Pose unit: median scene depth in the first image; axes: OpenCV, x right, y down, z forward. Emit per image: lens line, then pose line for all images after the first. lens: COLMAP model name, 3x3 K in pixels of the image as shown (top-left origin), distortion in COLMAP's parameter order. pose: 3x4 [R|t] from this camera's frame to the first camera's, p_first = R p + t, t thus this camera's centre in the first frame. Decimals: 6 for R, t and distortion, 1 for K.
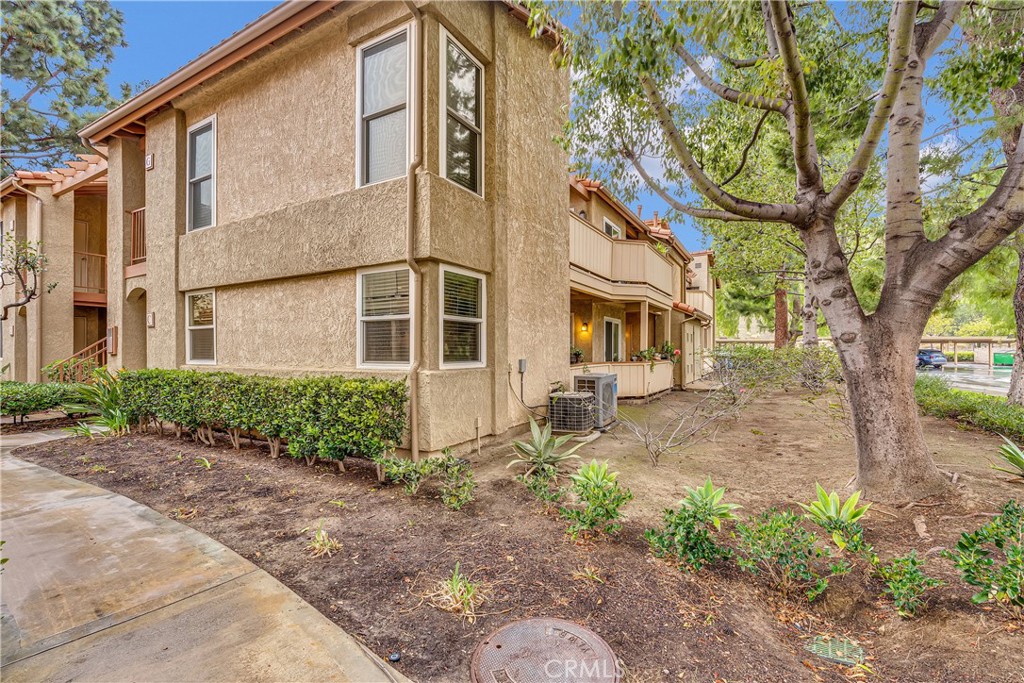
lens RADIAL K [[460.8, 0, 512.6], [0, 460.8, 339.8], [0, 0, 1]] dist [-0.002479, 0.000243]
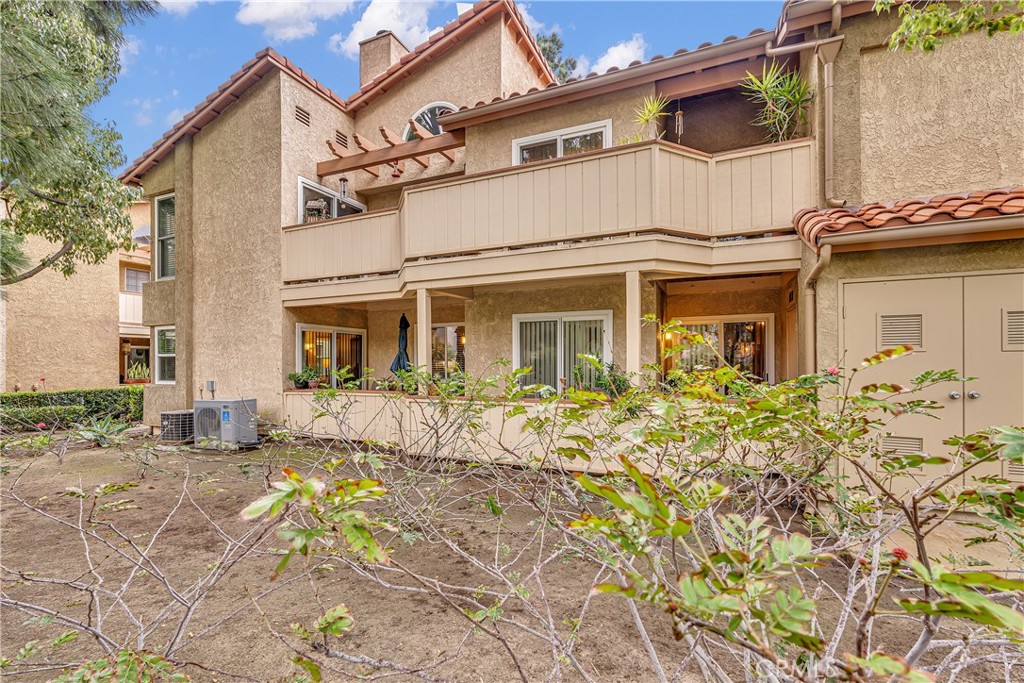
lens RADIAL K [[445.0, 0, 512.5], [0, 445.0, 346.8], [0, 0, 1]] dist [-0.002372, -0.000085]
pose [[0.114003, -0.012742, -0.993399, 1.354512], [0.042537, 0.999063, -0.007933, -0.008107], [0.992569, -0.041352, 0.114438, 1.683631]]
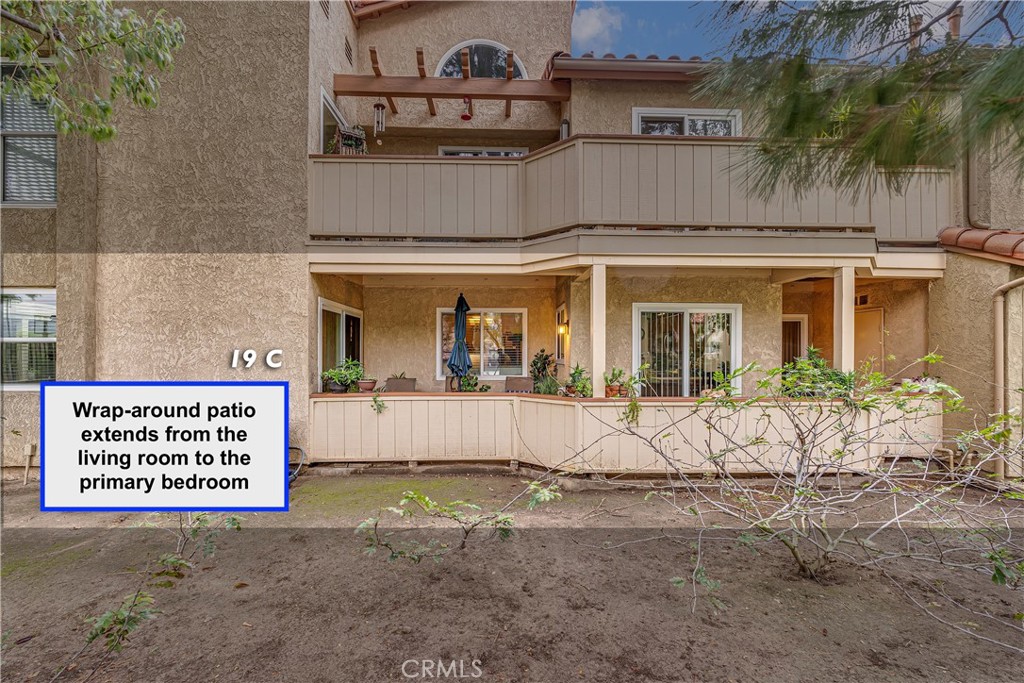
lens RADIAL K [[460.8, 0, 512.6], [0, 460.8, 339.8], [0, 0, 1]] dist [-0.002479, 0.000243]
pose [[0.519960, -0.005378, -0.854174, 1.017041], [0.019612, 0.999792, 0.005644, -0.025052], [0.853965, -0.019687, 0.519957, 1.113568]]
